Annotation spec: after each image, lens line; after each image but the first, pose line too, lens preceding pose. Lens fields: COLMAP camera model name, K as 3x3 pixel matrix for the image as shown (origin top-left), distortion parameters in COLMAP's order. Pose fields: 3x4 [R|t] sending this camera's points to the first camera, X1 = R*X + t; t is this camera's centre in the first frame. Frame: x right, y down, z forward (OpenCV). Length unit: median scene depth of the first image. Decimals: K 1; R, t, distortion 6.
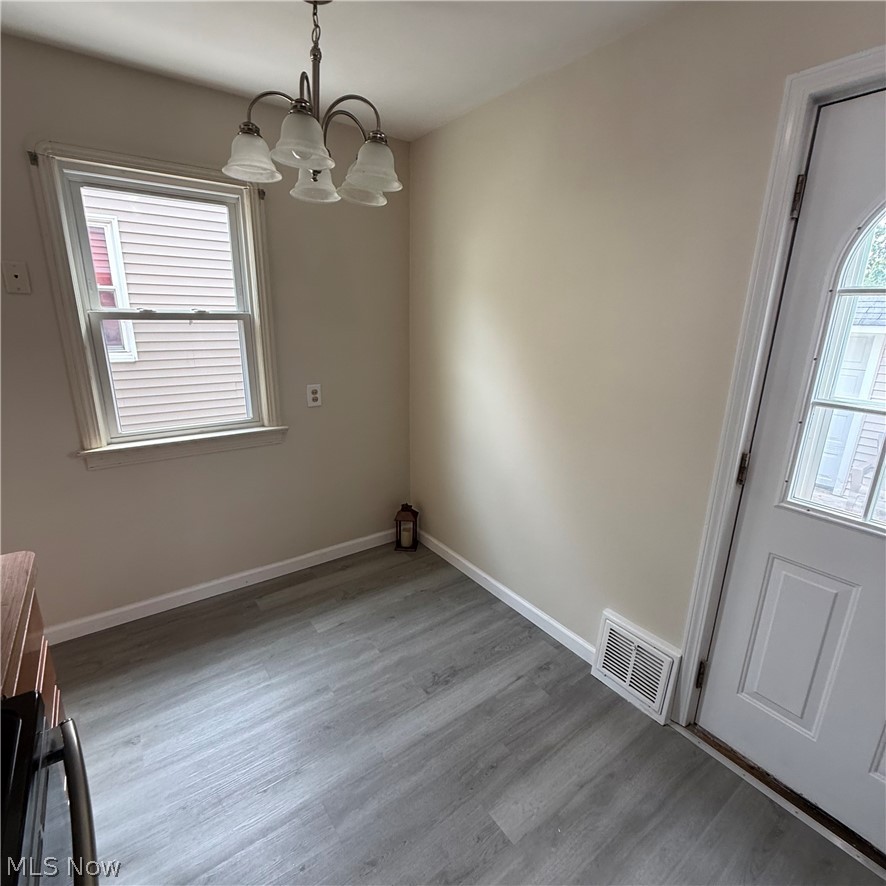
lens RADIAL K [[468.5, 0, 441.0], [0, 468.5, 442.0], [0, 0, 1]] dist [-0.003713, 0.000419]
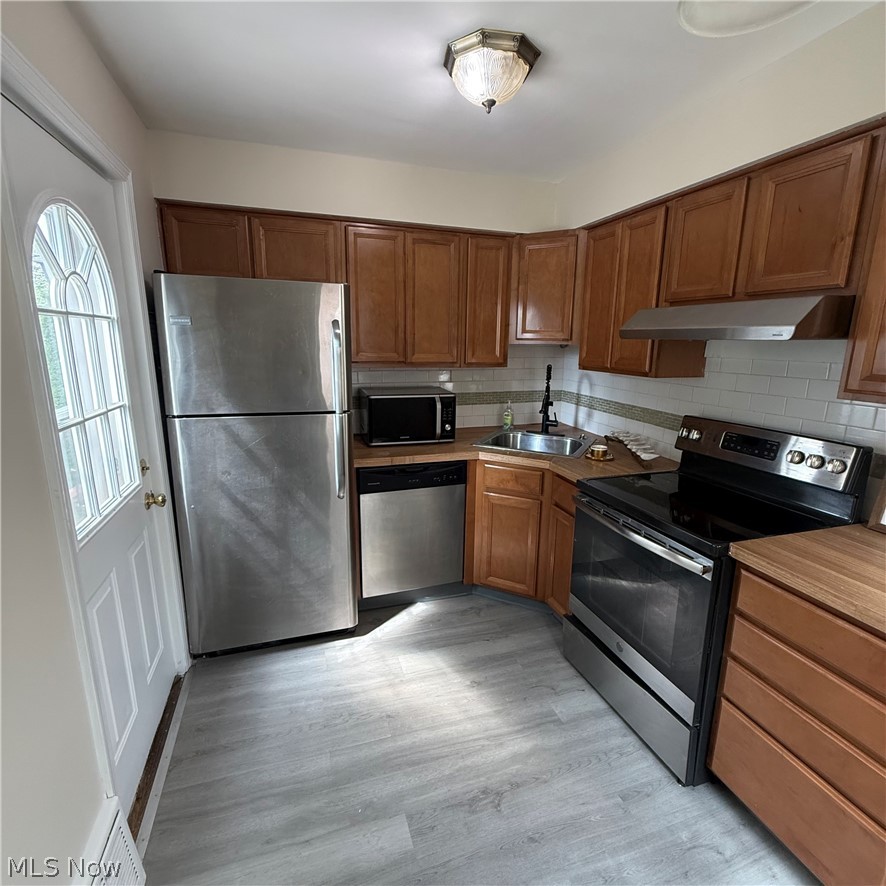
lens RADIAL K [[468.5, 0, 443.2], [0, 468.5, 442.2], [0, 0, 1]] dist [-0.003713, 0.000419]
pose [[-0.952932, -0.091331, 0.289100, -0.129177], [0.056378, 0.883537, 0.464956, -0.322540], [-0.297895, 0.459371, -0.836802, 1.121089]]
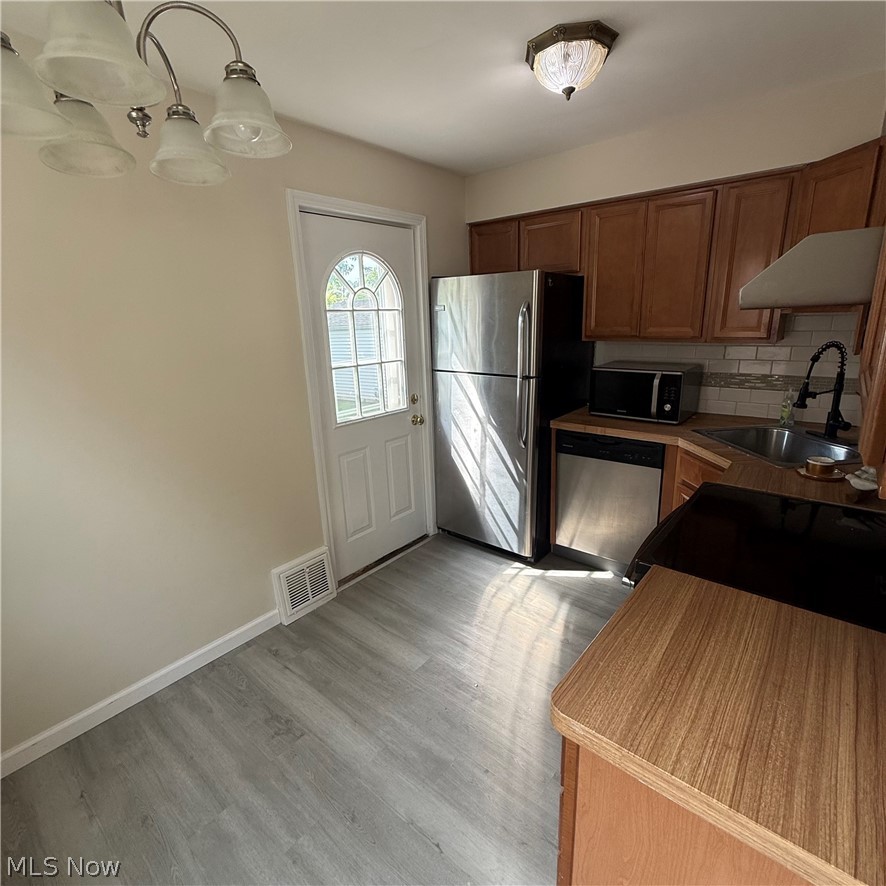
lens RADIAL K [[468.5, 0, 445.3], [0, 468.5, 442.3], [0, 0, 1]] dist [-0.003713, 0.000419]
pose [[-0.249102, -0.261091, 0.932620, -0.855601], [0.289394, 0.898912, 0.328951, -0.224057], [-0.924229, 0.351837, -0.148363, 0.699217]]
